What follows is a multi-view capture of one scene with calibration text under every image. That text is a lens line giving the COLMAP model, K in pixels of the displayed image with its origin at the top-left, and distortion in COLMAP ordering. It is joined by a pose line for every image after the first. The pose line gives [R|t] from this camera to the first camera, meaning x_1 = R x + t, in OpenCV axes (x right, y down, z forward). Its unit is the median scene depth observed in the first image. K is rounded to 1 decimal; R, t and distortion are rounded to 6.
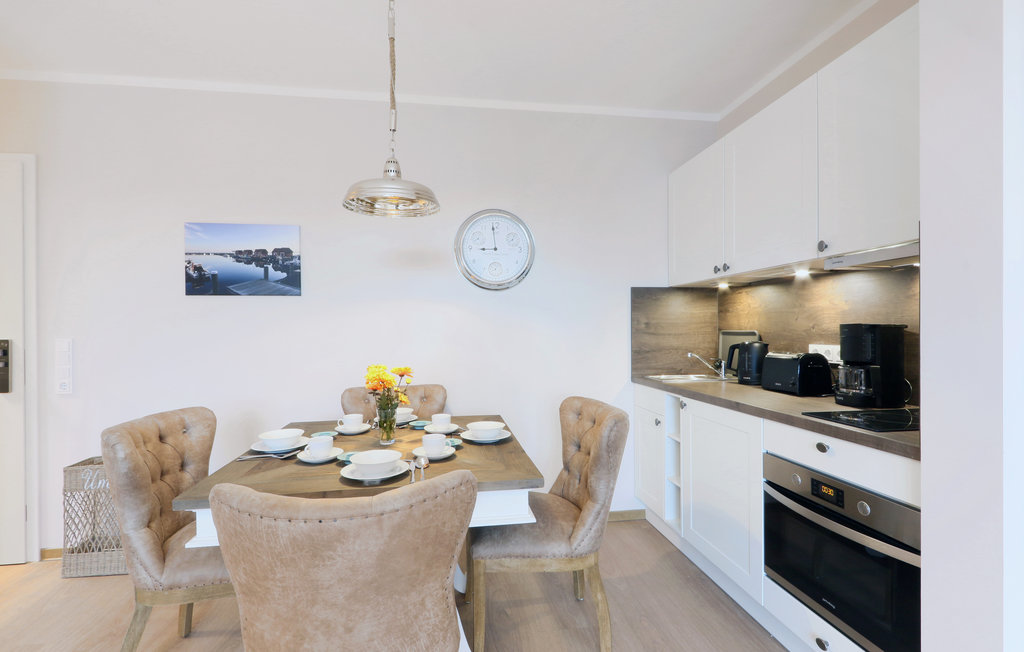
lens RADIAL K [[454.7, 0, 507.5], [0, 454.7, 325.4], [0, 0, 1]] dist [0.002191, 0.000434]
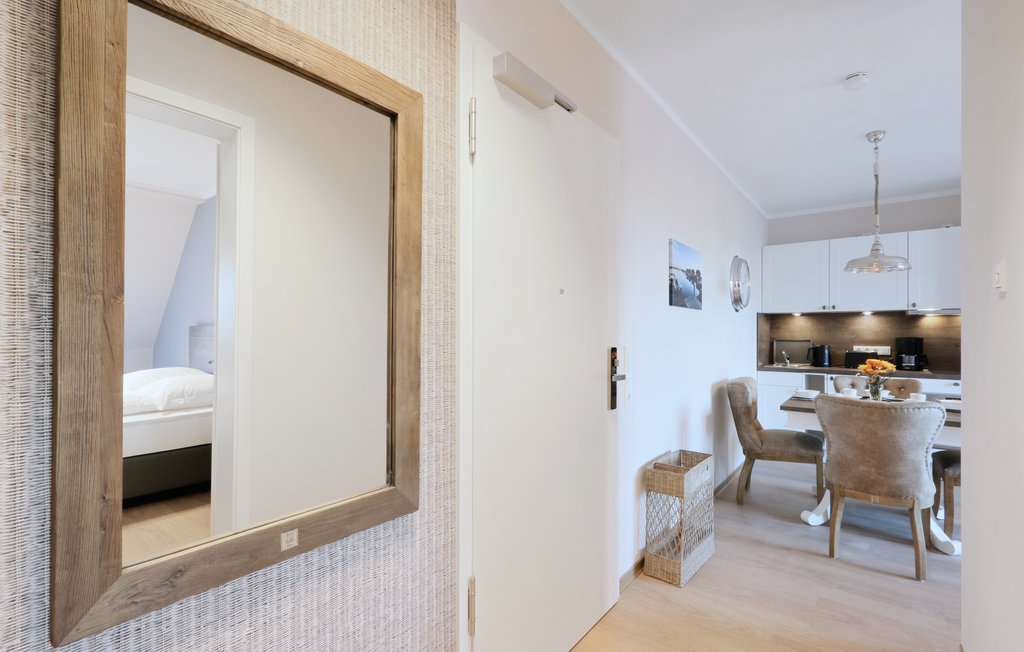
lens RADIAL K [[466.8, 0, 506.5], [0, 466.8, 326.2], [0, 0, 1]] dist [-0.000897, 0.000422]
pose [[0.736863, 0.022804, 0.675657, -1.749806], [-0.015508, 0.999738, -0.016829, 0.009190], [-0.675864, 0.001923, 0.737024, 0.433813]]
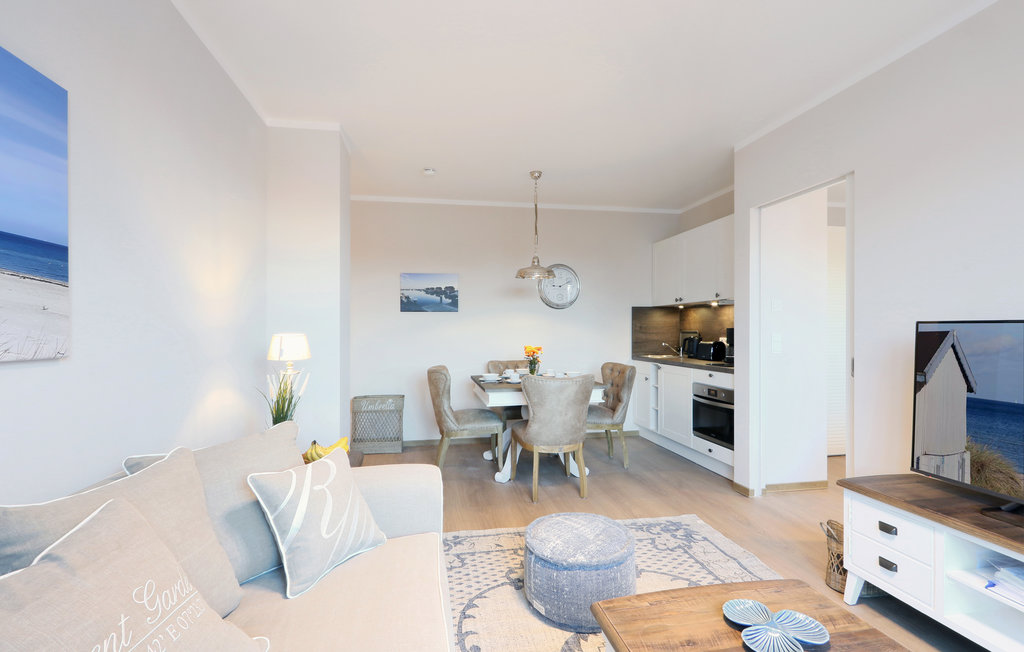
lens RADIAL K [[466.8, 0, 506.5], [0, 466.8, 326.2], [0, 0, 1]] dist [-0.000897, 0.000422]
pose [[0.999081, 0.002359, 0.042796, -0.348924], [-0.002542, 0.999988, 0.004226, -0.015028], [-0.042786, -0.004331, 0.999075, -0.950036]]
